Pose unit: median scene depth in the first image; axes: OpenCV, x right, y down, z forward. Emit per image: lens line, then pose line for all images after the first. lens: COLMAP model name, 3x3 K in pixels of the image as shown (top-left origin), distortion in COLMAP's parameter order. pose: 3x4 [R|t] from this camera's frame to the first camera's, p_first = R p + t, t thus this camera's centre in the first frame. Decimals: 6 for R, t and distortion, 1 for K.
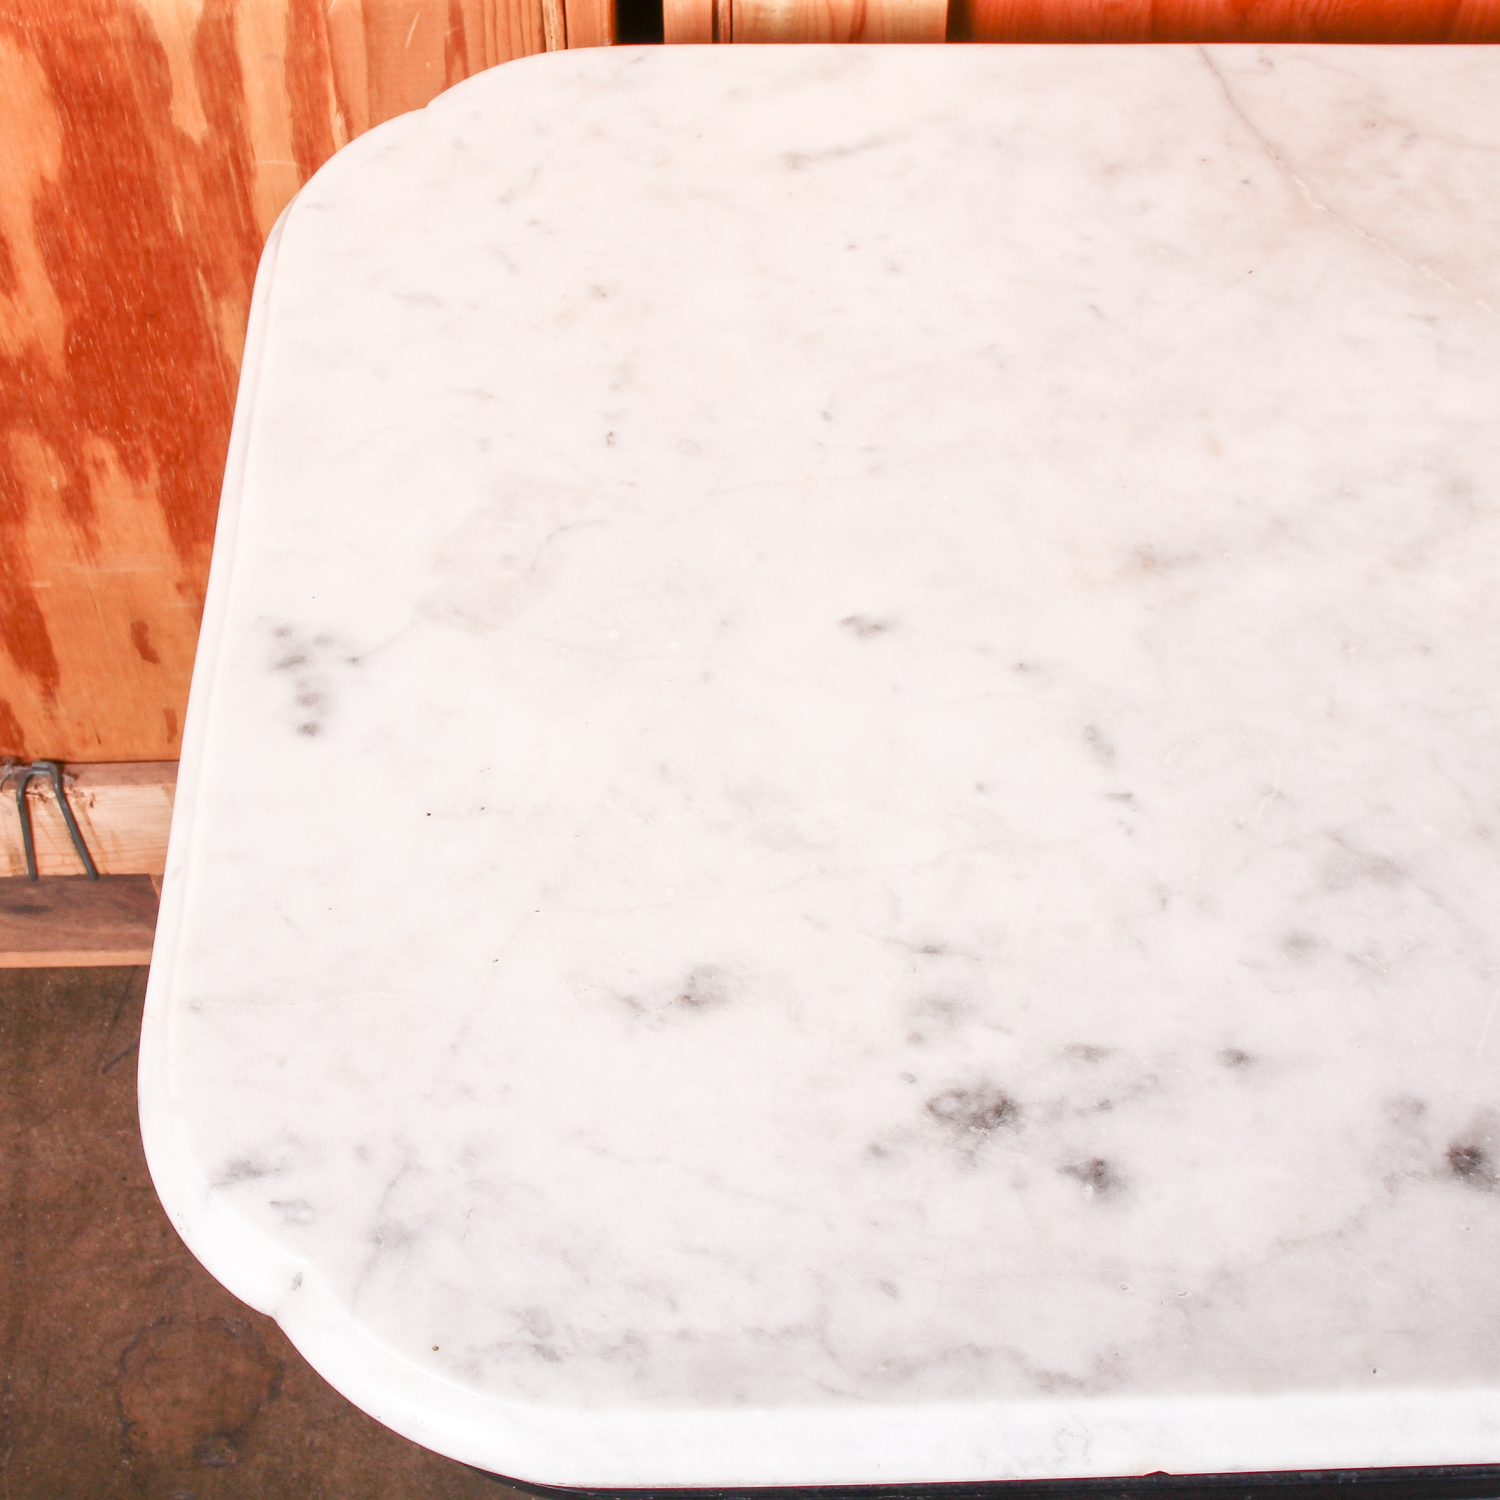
lens RADIAL K [[2539.2, 0, 752.0], [0, 2539.2, 755.3], [0, 0, 1]] dist [-0.086665, 0.000000]
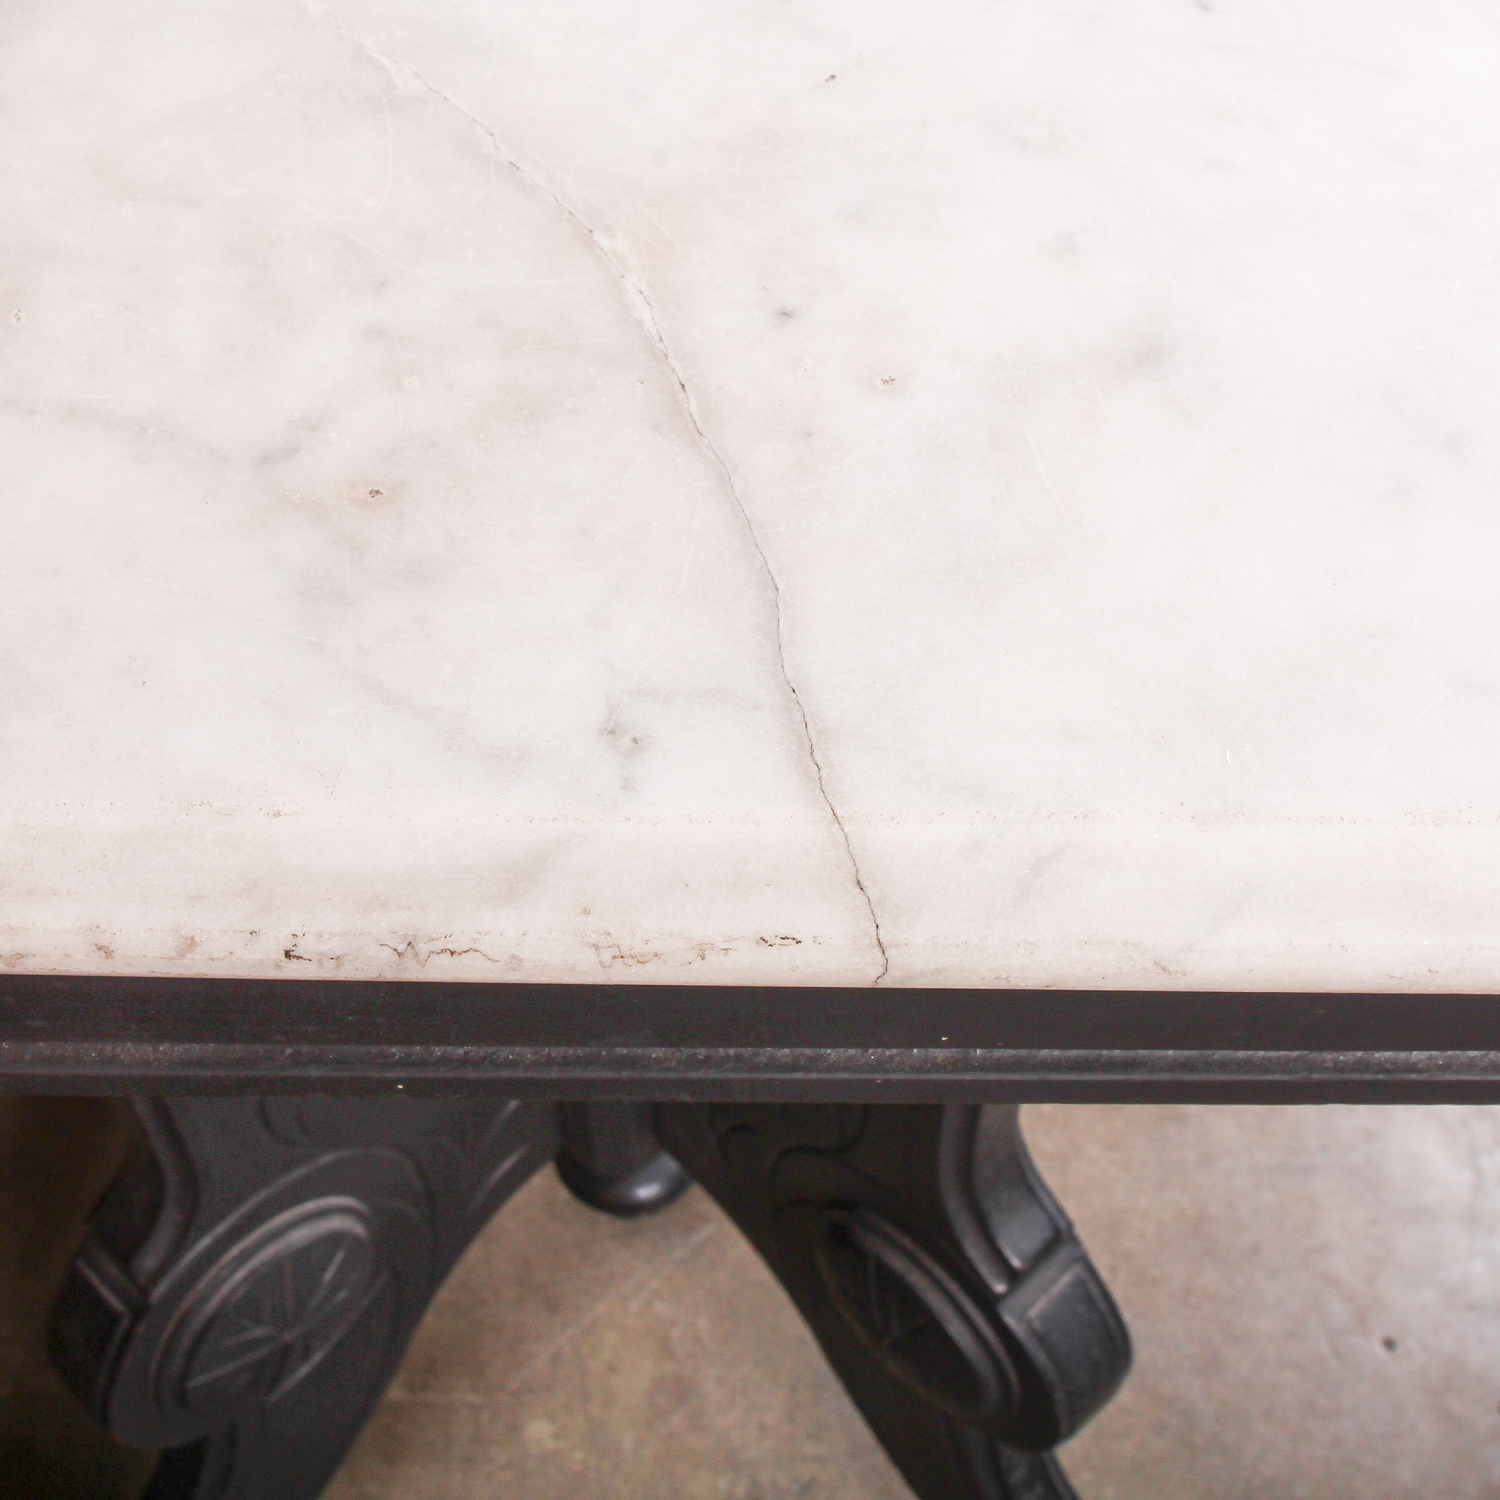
lens RADIAL K [[2539.2, 0, 755.5], [0, 2539.2, 748.6], [0, 0, 1]] dist [-0.086665, 0.000000]
pose [[-0.999017, -0.039584, 0.019936, 0.144136], [0.029896, -0.269796, 0.962453, -0.461341], [-0.032719, 0.962103, 0.270715, 0.725891]]
